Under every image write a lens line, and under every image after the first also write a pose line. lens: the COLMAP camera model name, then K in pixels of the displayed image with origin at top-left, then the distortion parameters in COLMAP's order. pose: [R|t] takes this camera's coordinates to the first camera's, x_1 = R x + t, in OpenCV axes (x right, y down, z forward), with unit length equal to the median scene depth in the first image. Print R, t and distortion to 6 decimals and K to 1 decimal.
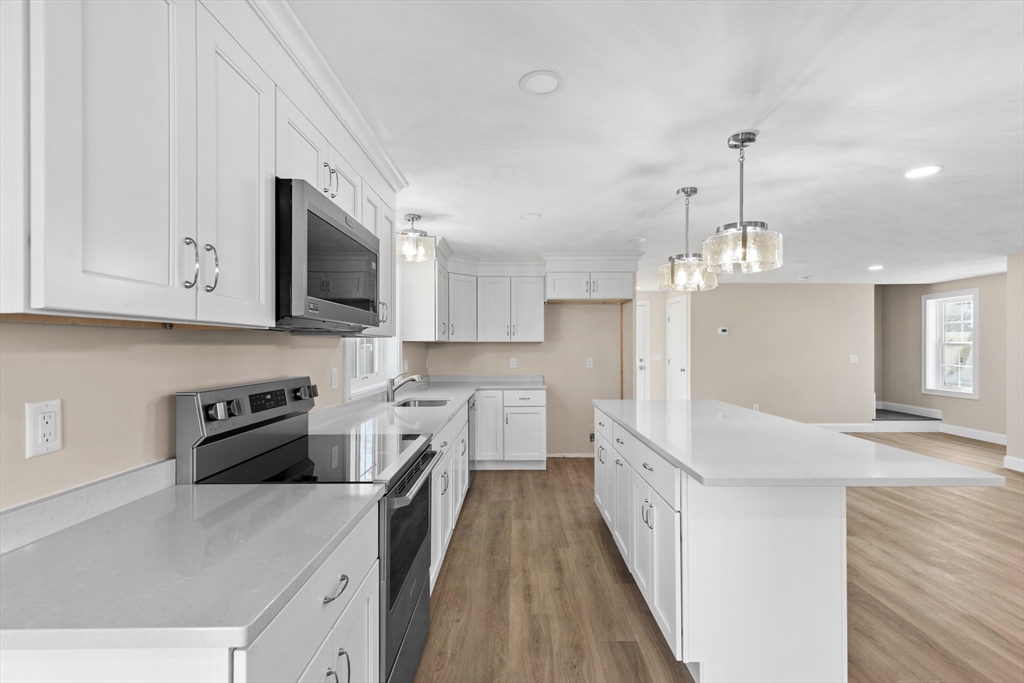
lens RADIAL K [[449.5, 0, 517.6], [0, 449.5, 346.1], [0, 0, 1]] dist [-0.000255, -0.000114]
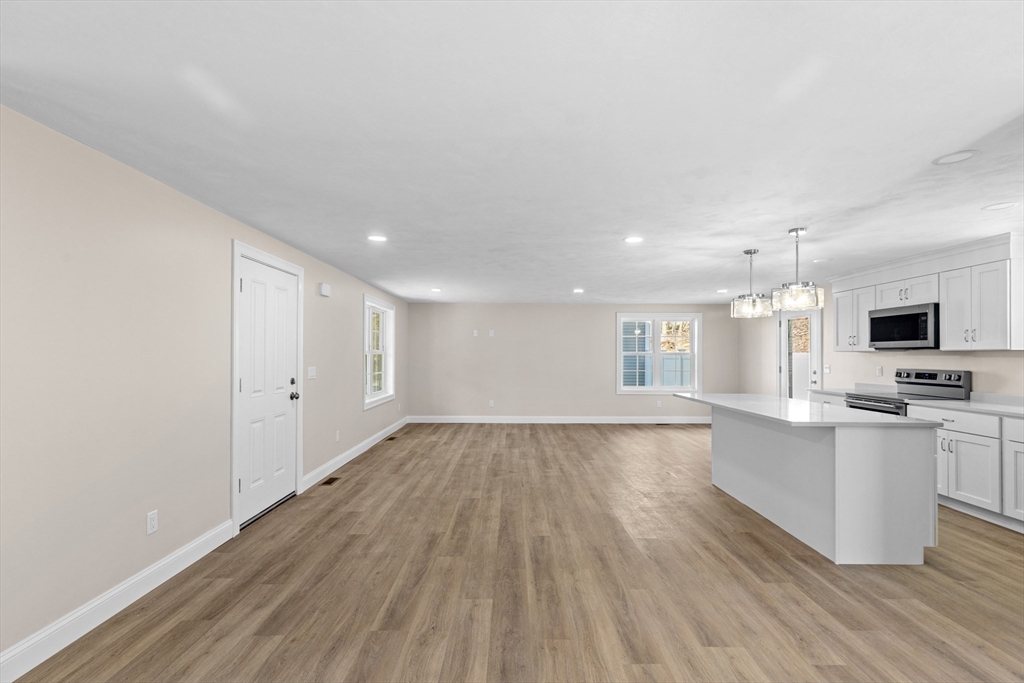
lens RADIAL K [[485.4, 0, 512.0], [0, 485.4, 341.5], [0, 0, 1]] dist [0.014287, -0.000361]
pose [[-0.999869, -0.004333, -0.015607, 1.297472], [-0.003905, 0.999618, -0.027348, 0.002777], [0.015719, -0.027284, -0.999504, 2.559142]]
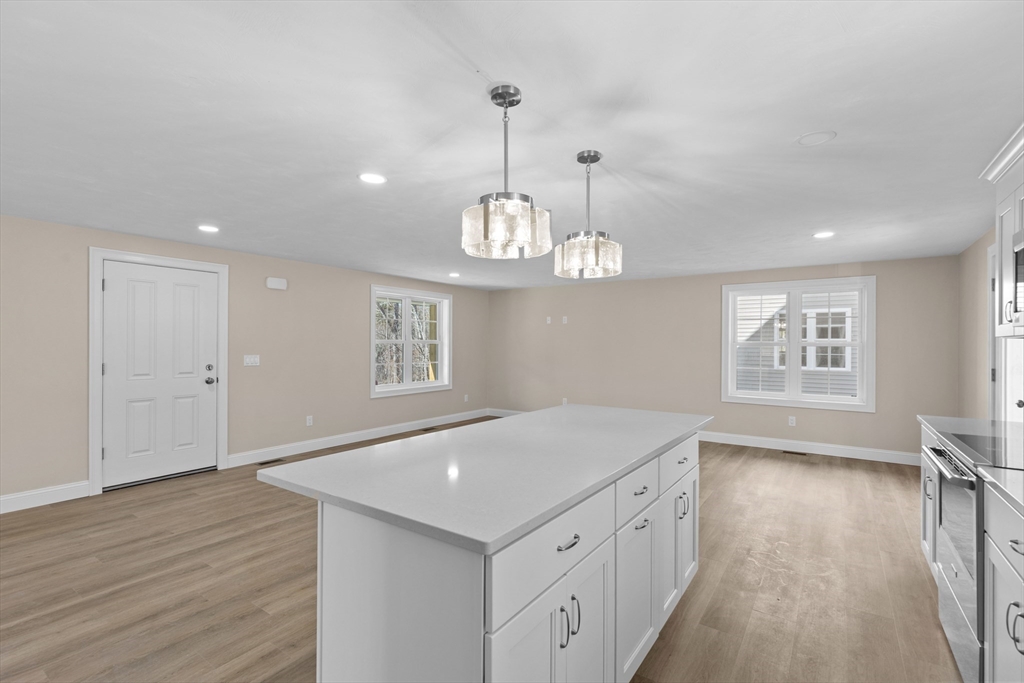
lens RADIAL K [[476.5, 0, 512.0], [0, 476.5, 341.5], [0, 0, 1]] dist [0.009951, -0.000363]
pose [[-0.816510, -0.000875, 0.577331, -0.017847], [-0.004797, 0.999975, -0.005270, -0.000355], [-0.577312, -0.007072, -0.816493, 1.678601]]
